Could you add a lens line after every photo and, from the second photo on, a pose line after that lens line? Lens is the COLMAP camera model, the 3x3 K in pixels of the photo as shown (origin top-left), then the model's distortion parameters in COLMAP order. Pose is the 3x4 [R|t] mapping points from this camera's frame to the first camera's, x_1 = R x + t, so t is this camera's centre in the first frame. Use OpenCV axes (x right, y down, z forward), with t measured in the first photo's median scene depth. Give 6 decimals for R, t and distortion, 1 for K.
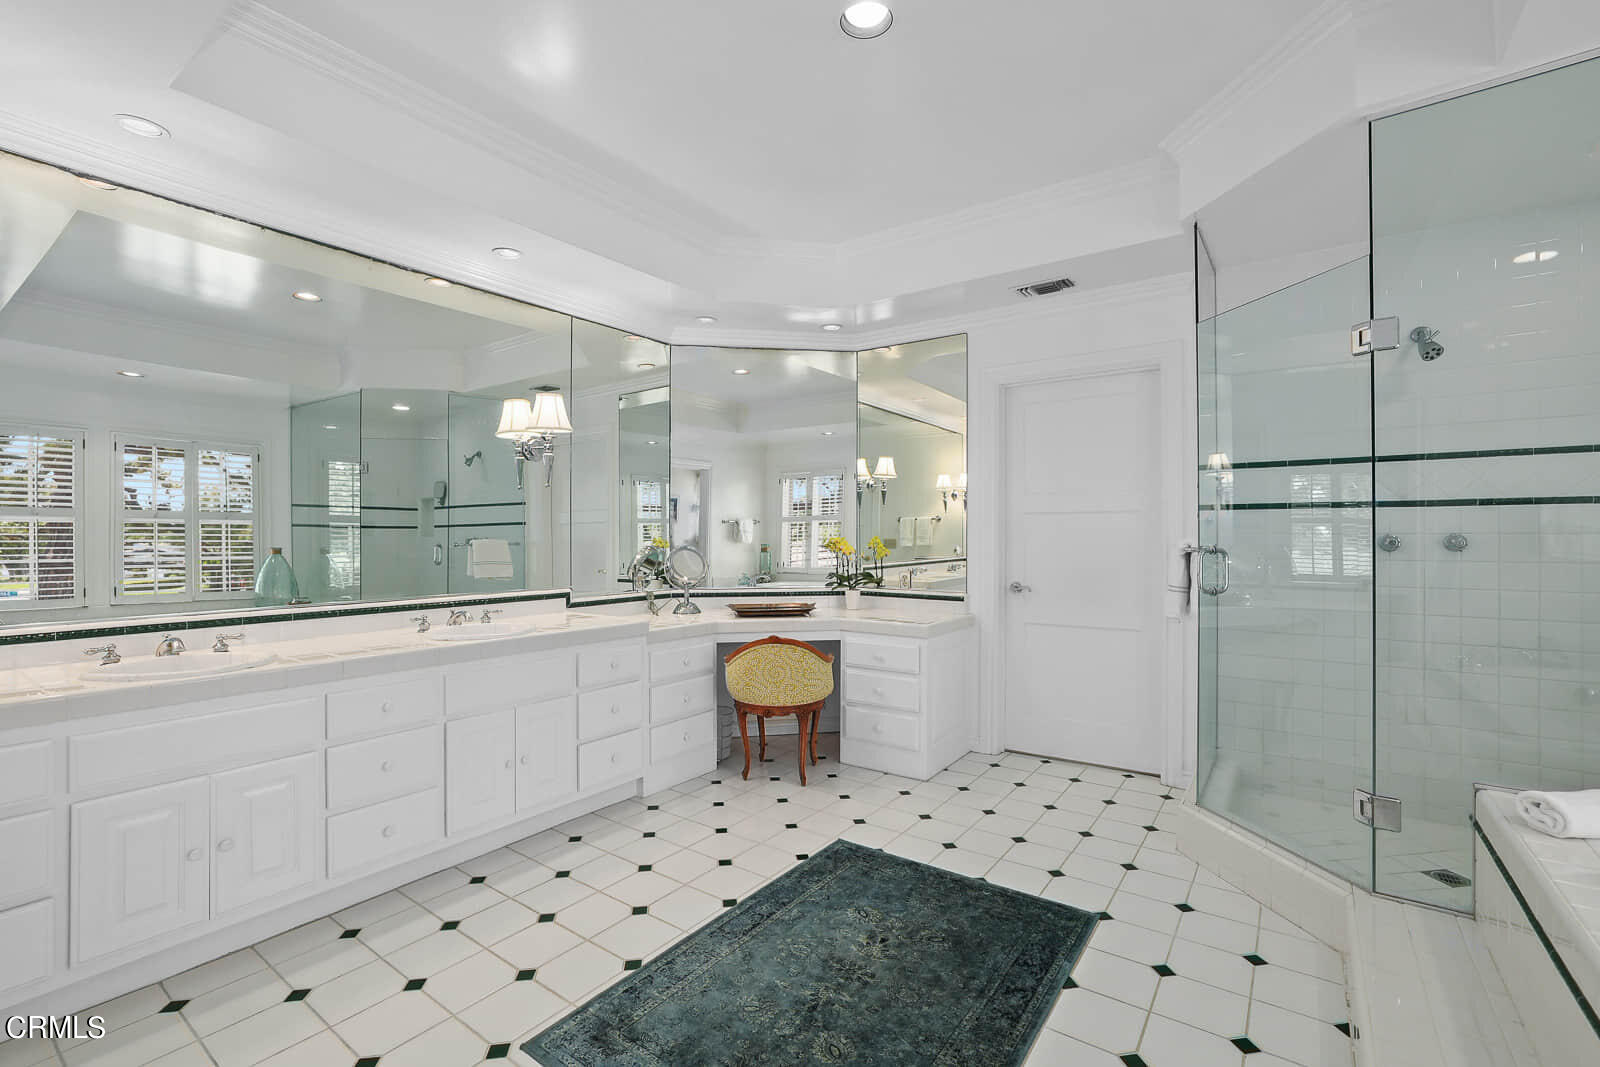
lens RADIAL K [[694.2, 0, 799.0], [0, 694.2, 534.7], [0, 0, 1]] dist [-0.002560, -0.000110]
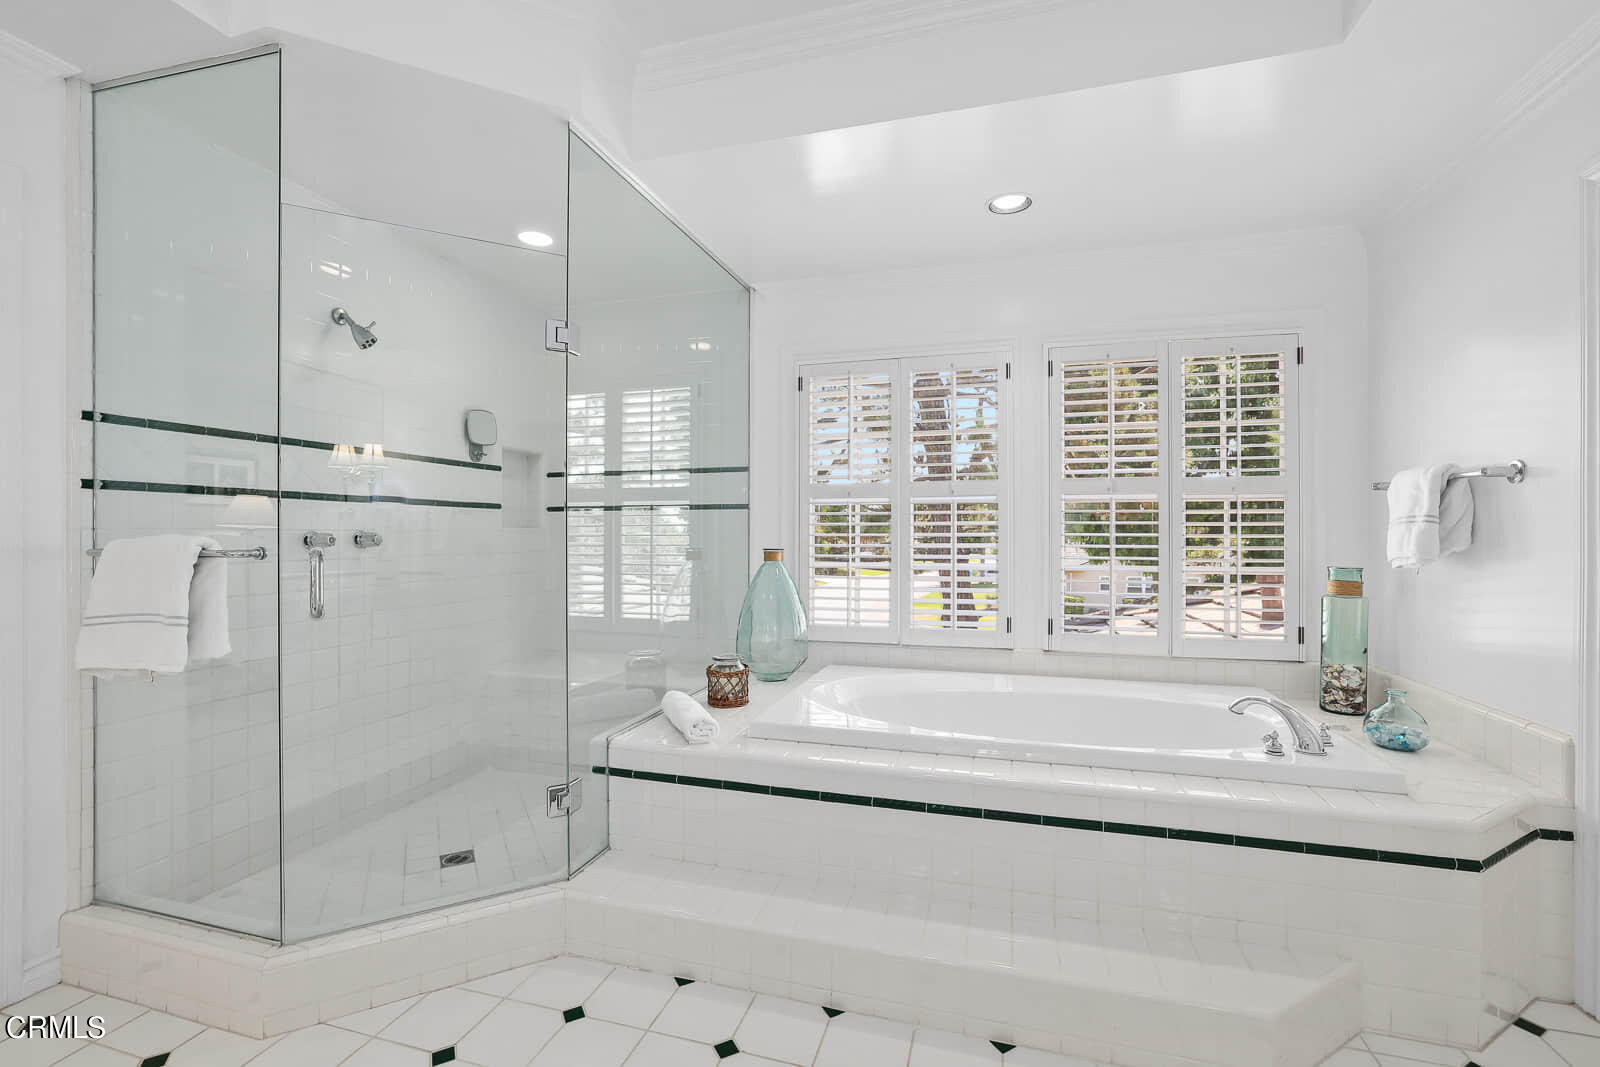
lens RADIAL K [[694.2, 0, 801.7], [0, 694.2, 536.9], [0, 0, 1]] dist [-0.002560, -0.000110]
pose [[-0.332876, -0.000465, 0.942970, -0.212839], [-0.002898, 0.999996, -0.000530, 0.007783], [-0.942966, -0.002909, -0.332876, 0.824798]]
